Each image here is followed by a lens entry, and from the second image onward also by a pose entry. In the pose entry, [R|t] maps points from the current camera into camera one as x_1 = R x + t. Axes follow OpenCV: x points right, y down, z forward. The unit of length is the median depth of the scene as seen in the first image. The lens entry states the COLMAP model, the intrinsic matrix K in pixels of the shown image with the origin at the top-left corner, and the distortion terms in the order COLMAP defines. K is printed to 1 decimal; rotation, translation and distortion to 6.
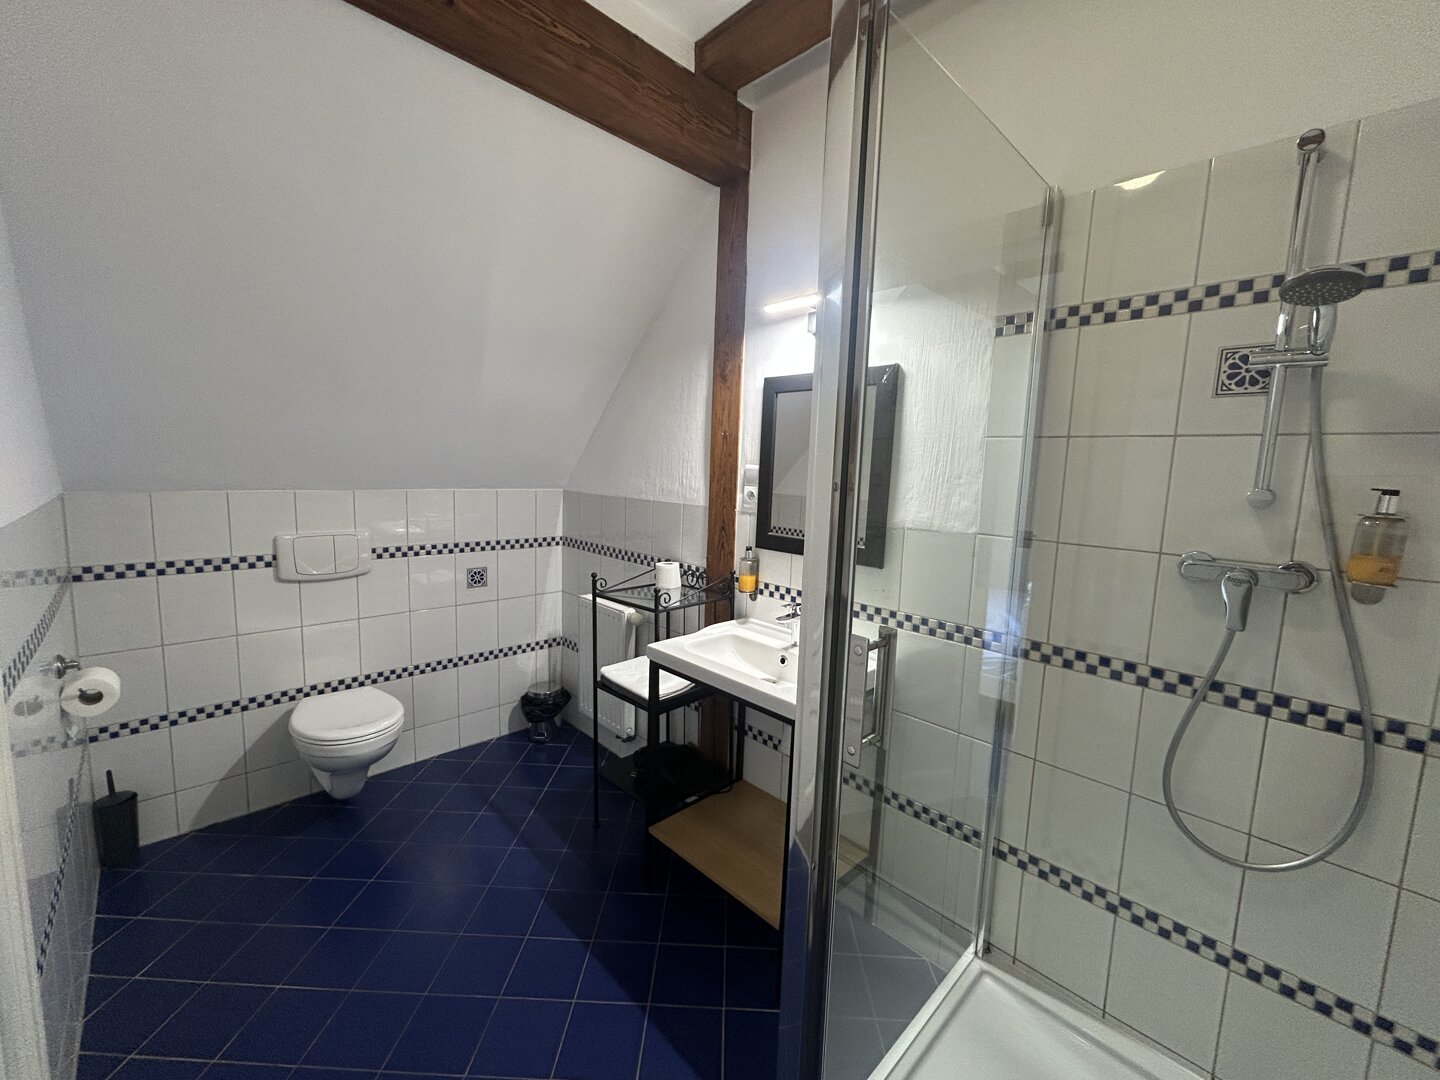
lens RADIAL K [[585.9, 0, 720.0], [0, 585.9, 540.0], [0, 0, 1]] dist [0.000008, 0.000091]
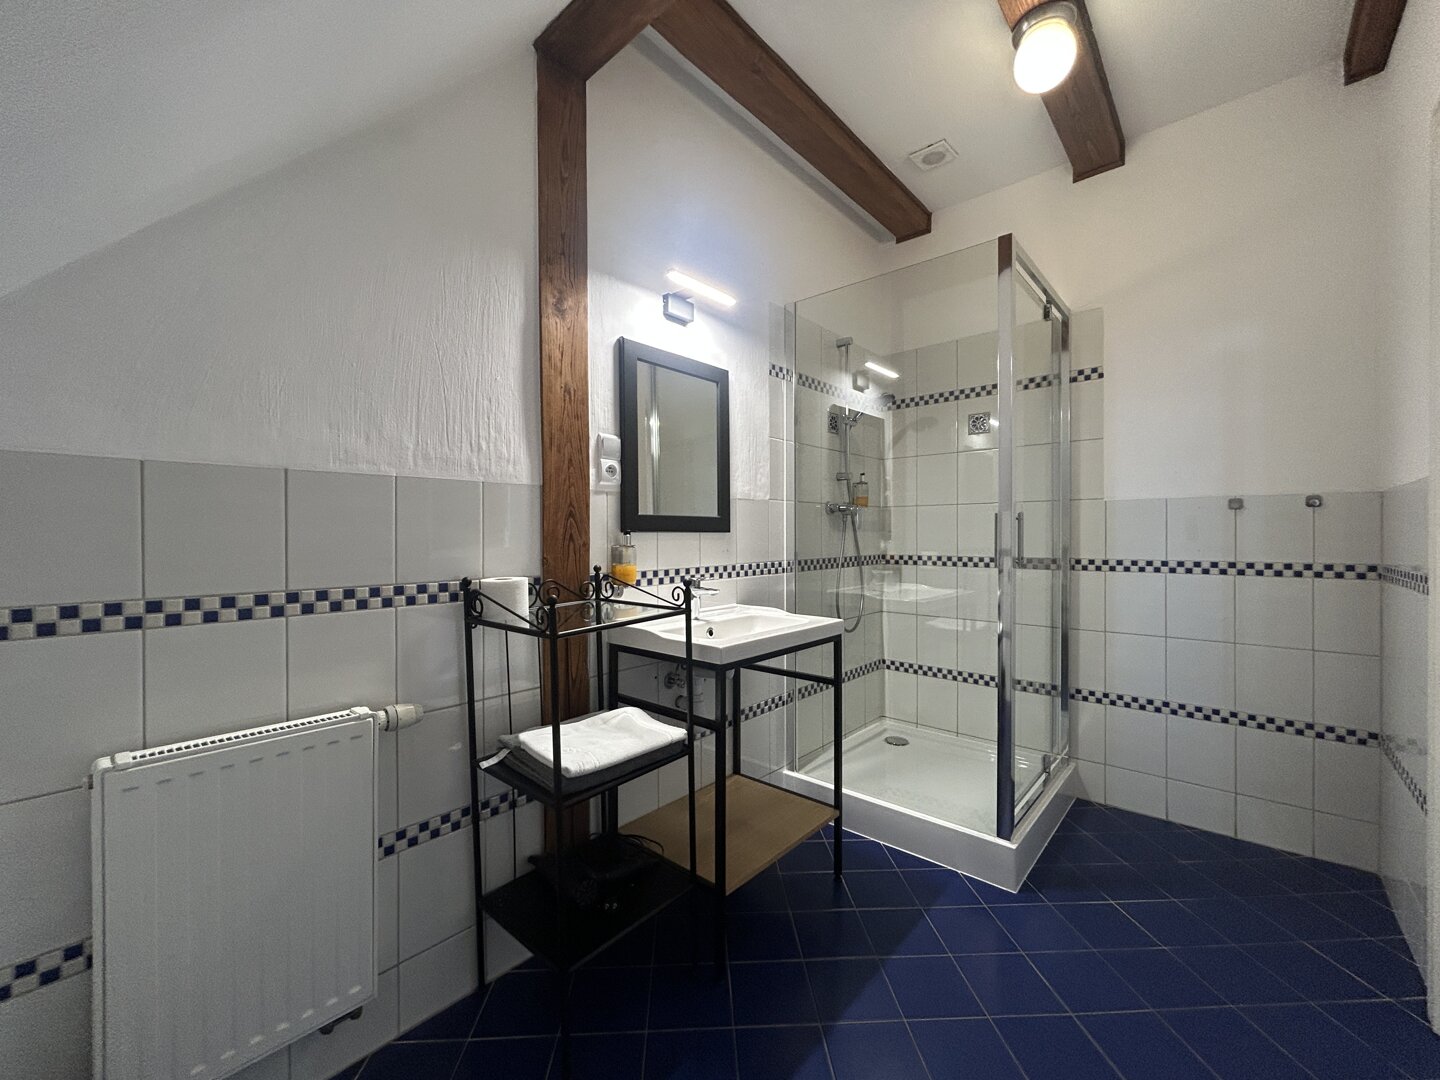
lens RADIAL K [[585.9, 0, 720.0], [0, 585.9, 540.0], [0, 0, 1]] dist [0.000008, 0.000091]
pose [[-0.075634, -0.044976, 0.996121, -0.793117], [0.127222, 0.990383, 0.054377, -0.004106], [-0.988986, 0.130841, -0.069185, 0.917935]]
